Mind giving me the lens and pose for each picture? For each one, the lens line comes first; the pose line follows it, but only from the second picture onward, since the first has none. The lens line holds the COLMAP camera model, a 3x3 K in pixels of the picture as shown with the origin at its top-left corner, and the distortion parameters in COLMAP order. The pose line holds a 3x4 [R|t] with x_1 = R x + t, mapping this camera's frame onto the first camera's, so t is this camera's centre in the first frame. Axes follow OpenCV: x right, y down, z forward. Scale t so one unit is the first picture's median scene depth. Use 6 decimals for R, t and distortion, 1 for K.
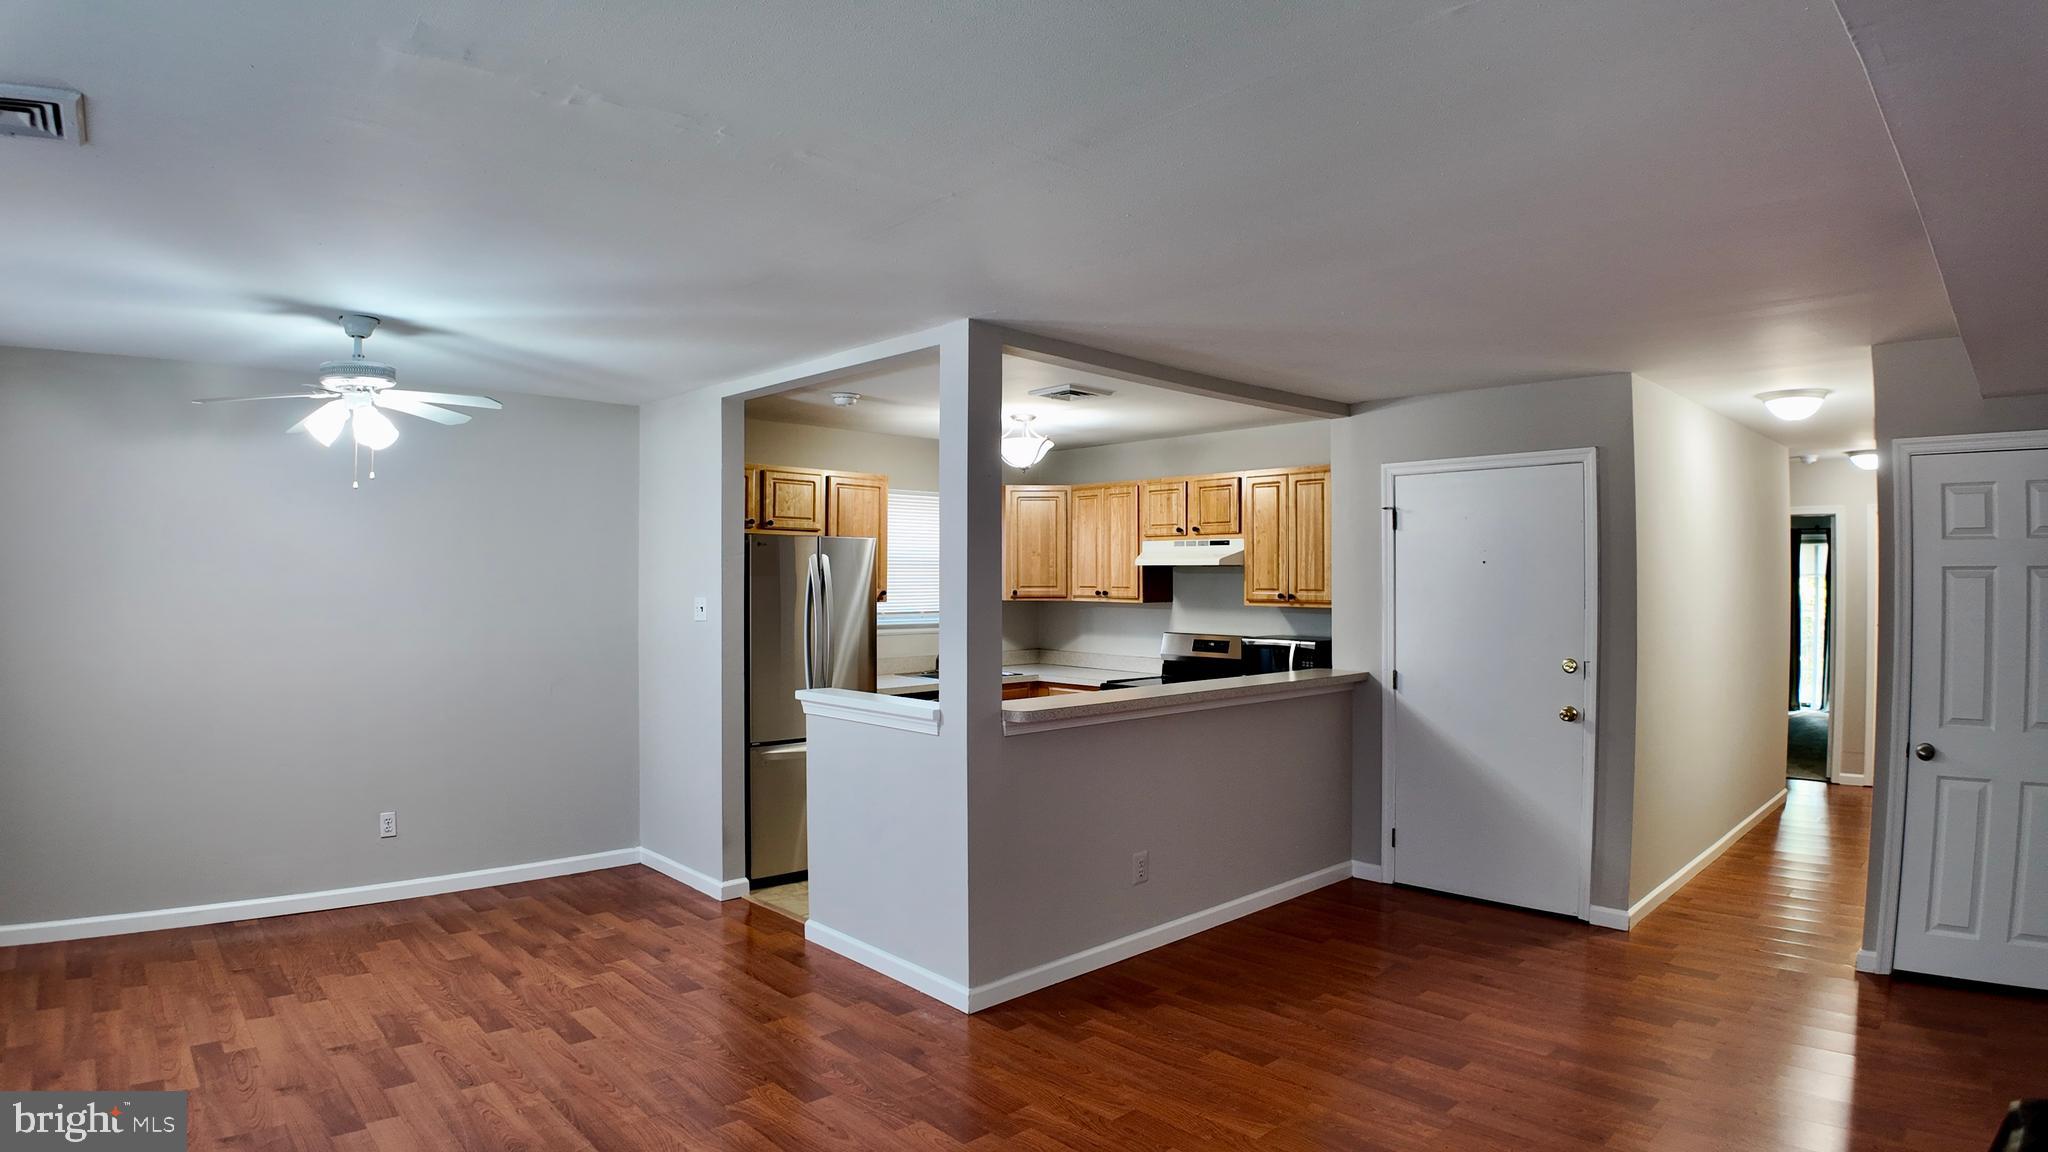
lens RADIAL K [[1077.1, 0, 1030.0], [0, 1077.1, 568.3], [0, 0, 1]] dist [-0.120077, -0.001536]
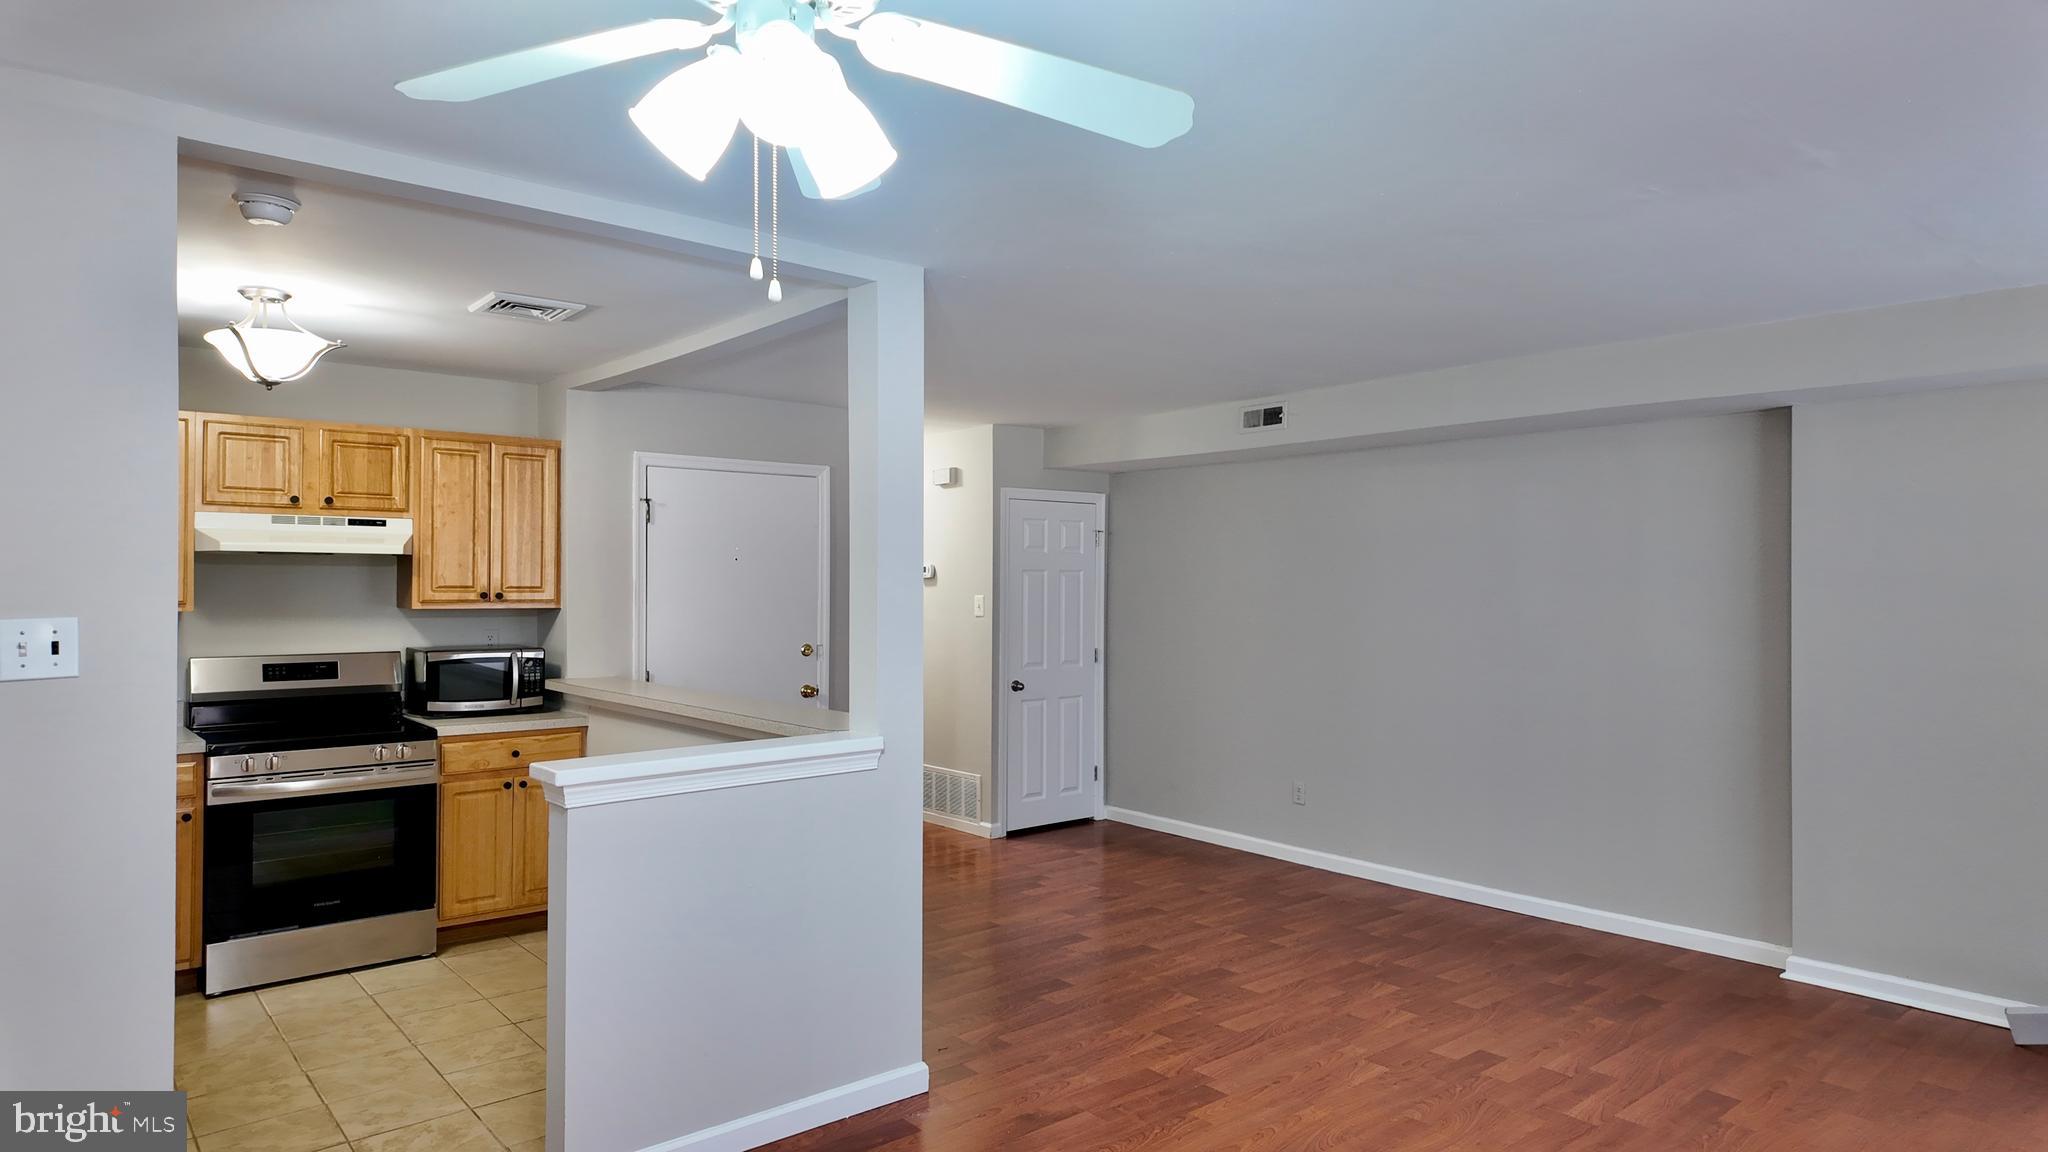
lens RADIAL K [[1183.0, 0, 1024.0], [0, 1183.0, 576.0], [0, 0, 1]] dist [0.065102, -0.089491]
pose [[0.053746, 0.003224, 0.998549, -0.693925], [-0.012749, 0.999915, -0.002542, 0.009730], [-0.998473, -0.012594, 0.053783, 0.604762]]
